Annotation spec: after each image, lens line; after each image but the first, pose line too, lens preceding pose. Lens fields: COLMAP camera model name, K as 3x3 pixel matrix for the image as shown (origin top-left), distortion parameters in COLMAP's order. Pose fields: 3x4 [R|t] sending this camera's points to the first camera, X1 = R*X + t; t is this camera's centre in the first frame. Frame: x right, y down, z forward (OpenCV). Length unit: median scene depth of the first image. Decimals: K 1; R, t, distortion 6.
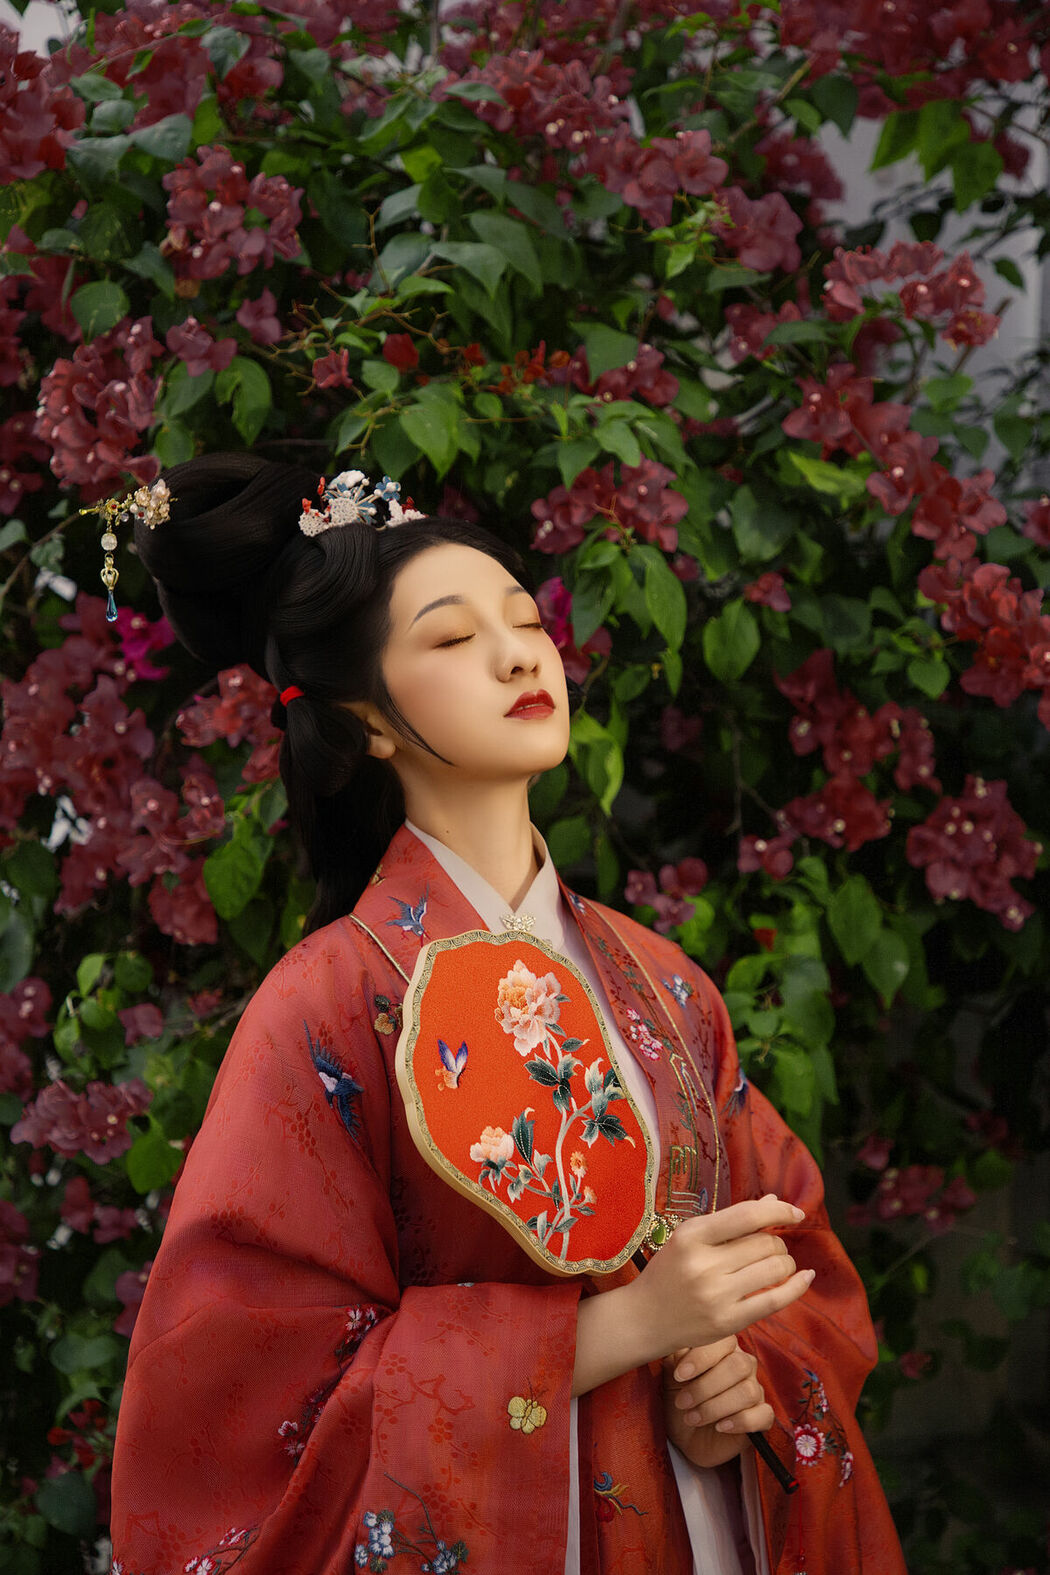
lens RADIAL K [[3015.8, 0, 519.6], [0, 3015.8, 722.7], [0, 0, 1]] dist [0.122539, -0.143950]
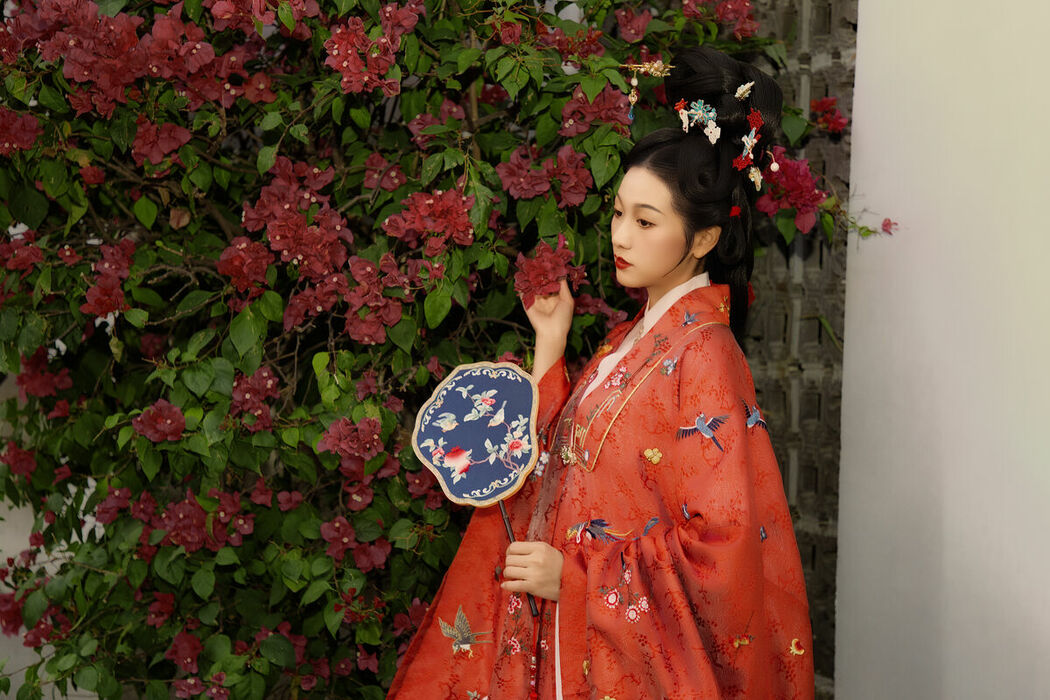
lens RADIAL K [[1639.0, 0, 546.1], [0, 1639.0, 353.8], [0, 0, 1]] dist [0.022493, 0.124109]
pose [[0.921838, -0.030952, 0.386337, -0.401973], [0.005308, 0.997721, 0.067268, 0.011776], [-0.387539, -0.059959, 0.919901, 0.033495]]
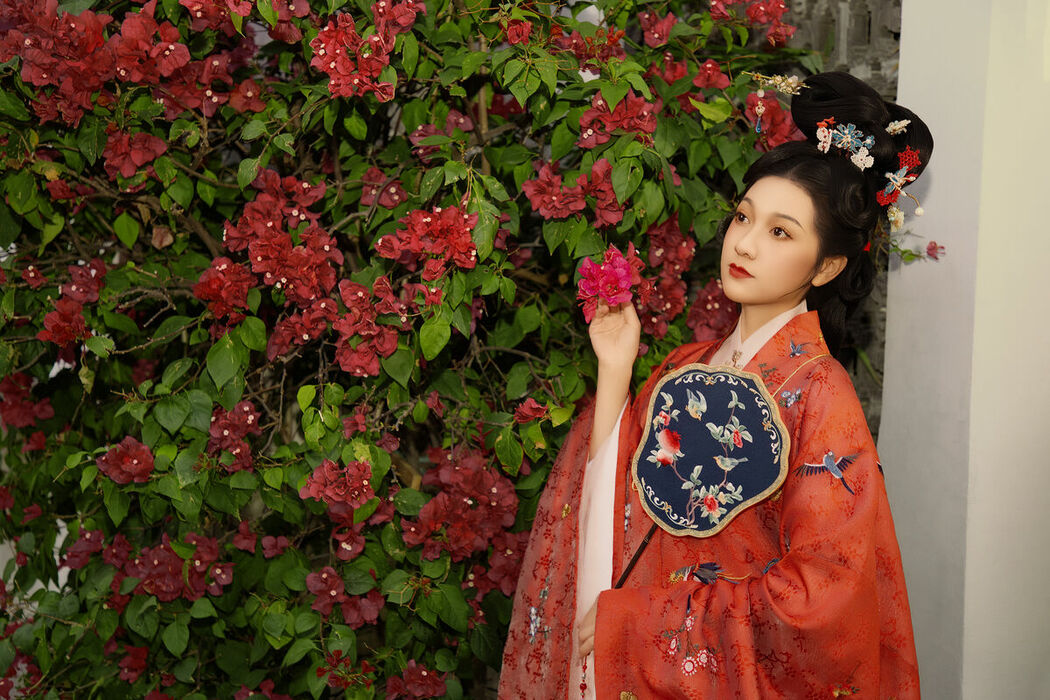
lens RADIAL K [[1574.1, 0, 489.7], [0, 1574.1, 324.3], [0, 0, 1]] dist [-0.003643, -0.109624]
pose [[0.941210, -0.011798, 0.337615, -0.340429], [-0.000312, 0.999359, 0.035795, 0.012690], [-0.337821, -0.033796, 0.940603, 0.156737]]
